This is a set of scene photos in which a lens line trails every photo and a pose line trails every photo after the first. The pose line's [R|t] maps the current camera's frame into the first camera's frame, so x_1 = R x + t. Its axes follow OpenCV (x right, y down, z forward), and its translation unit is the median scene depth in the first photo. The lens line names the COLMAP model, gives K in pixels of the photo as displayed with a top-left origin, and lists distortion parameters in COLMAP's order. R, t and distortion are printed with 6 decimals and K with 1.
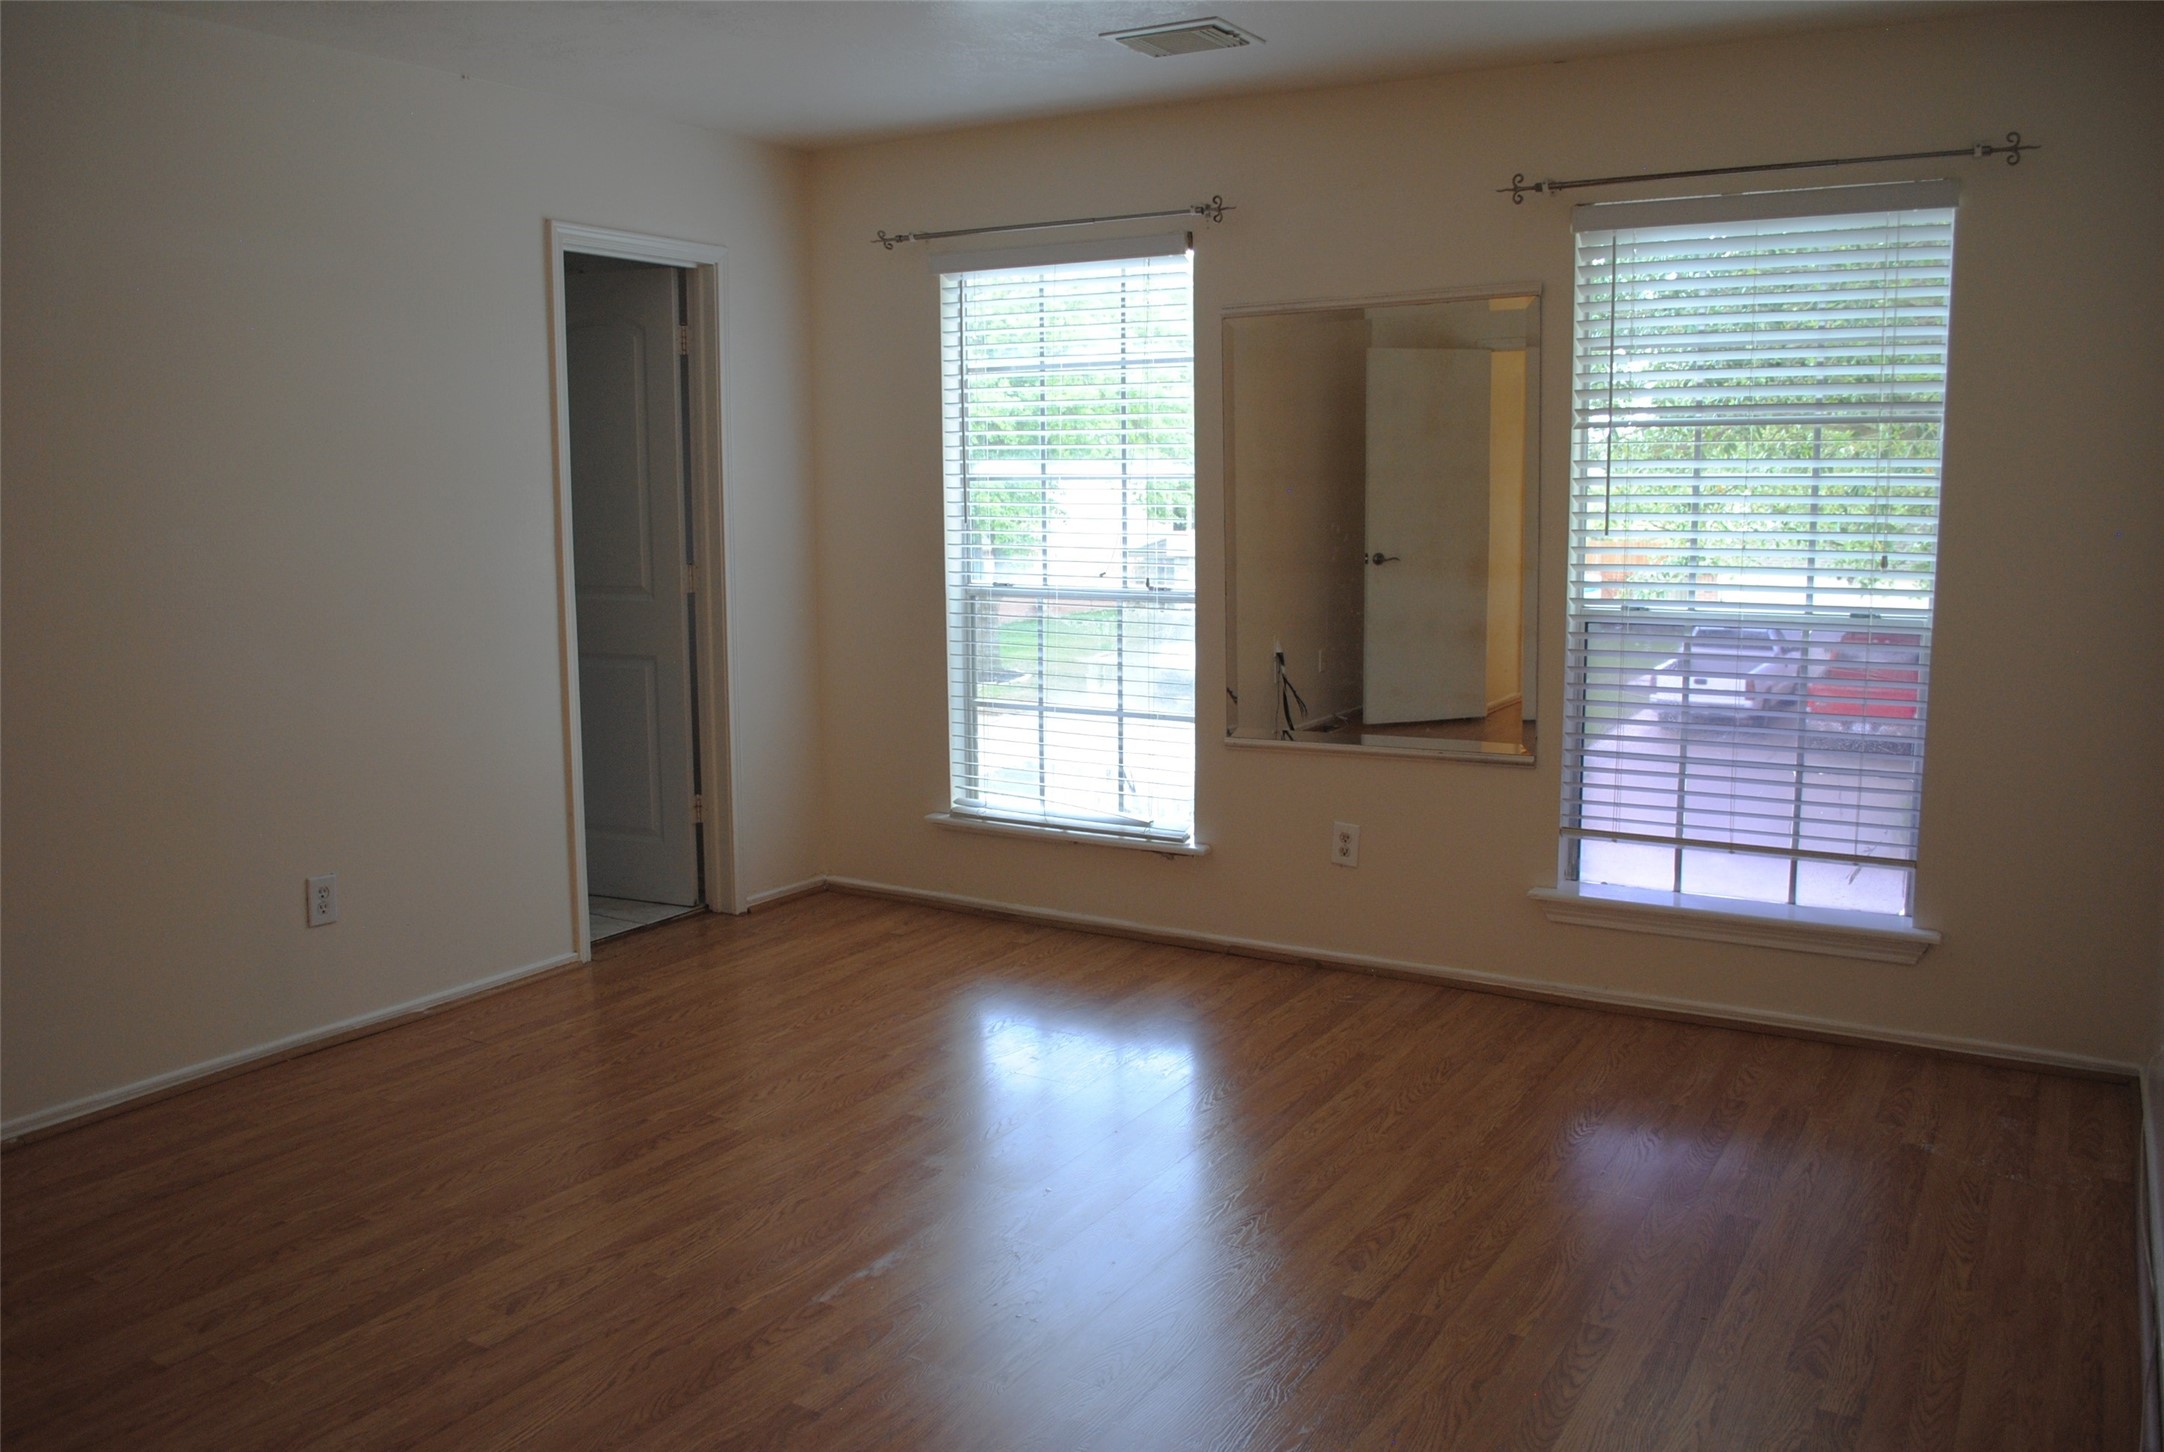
lens RADIAL K [[1712.1, 0, 1093.0], [0, 1712.1, 722.6], [0, 0, 1]] dist [-0.082892, 0.013126]
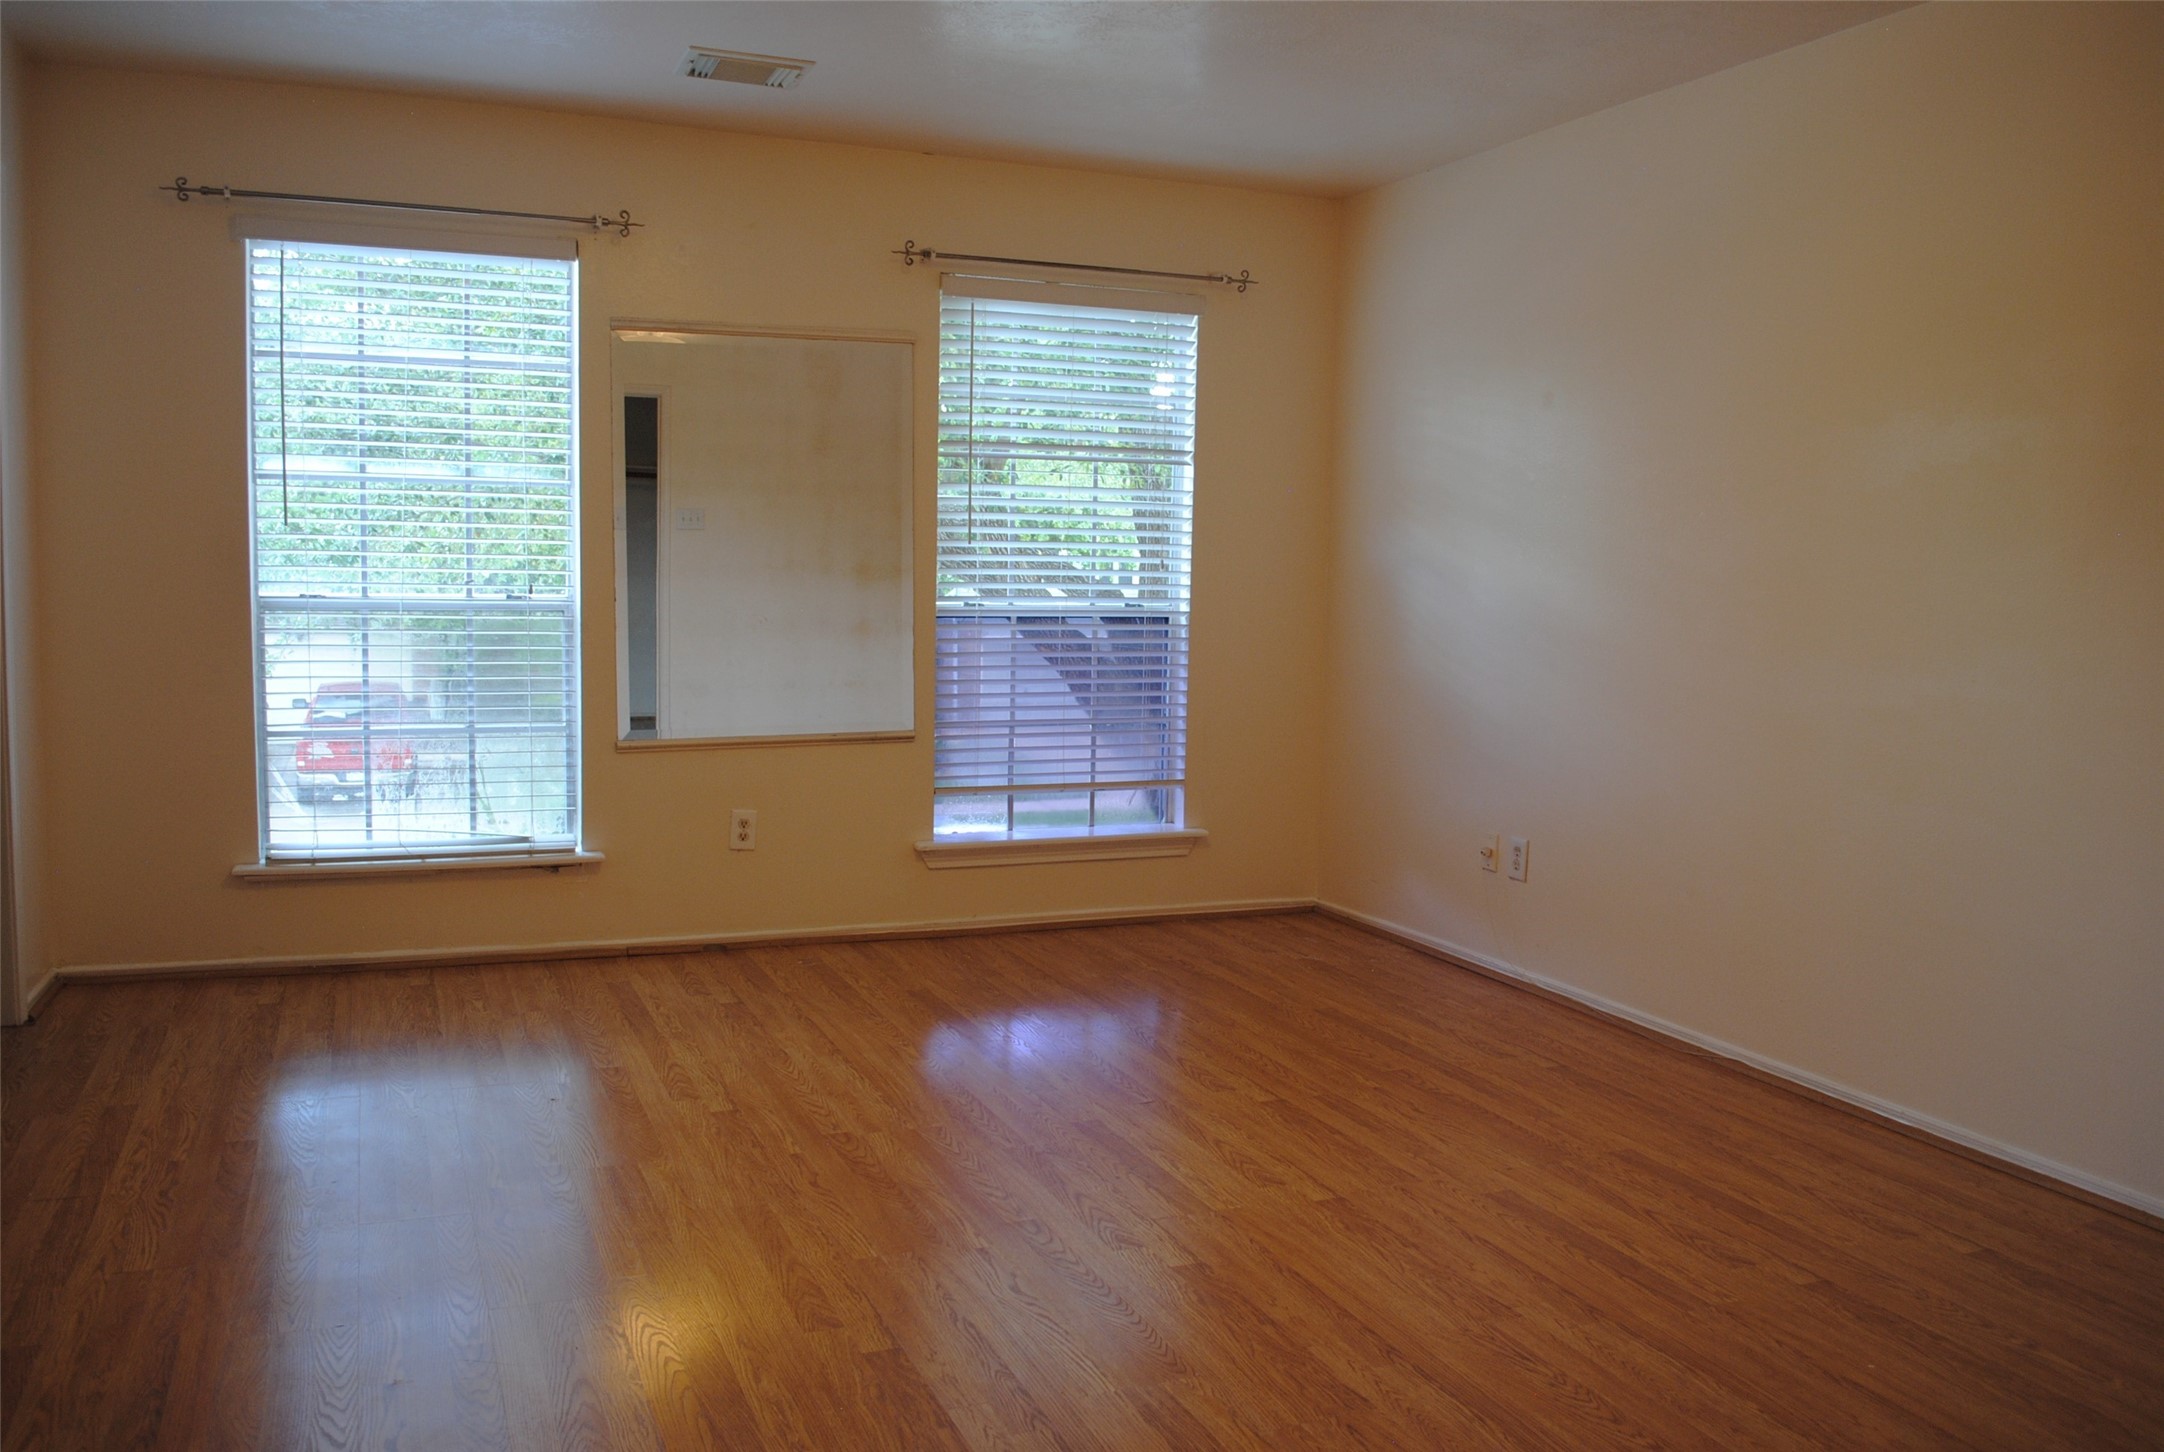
lens RADIAL K [[1712.1, 0, 1095.4], [0, 1712.1, 732.3], [0, 0, 1]] dist [-0.082892, 0.013126]
pose [[0.594991, -0.065540, 0.801056, -0.598480], [0.085918, 0.996145, 0.017685, 0.010343], [-0.799127, 0.058303, 0.598328, 0.179633]]
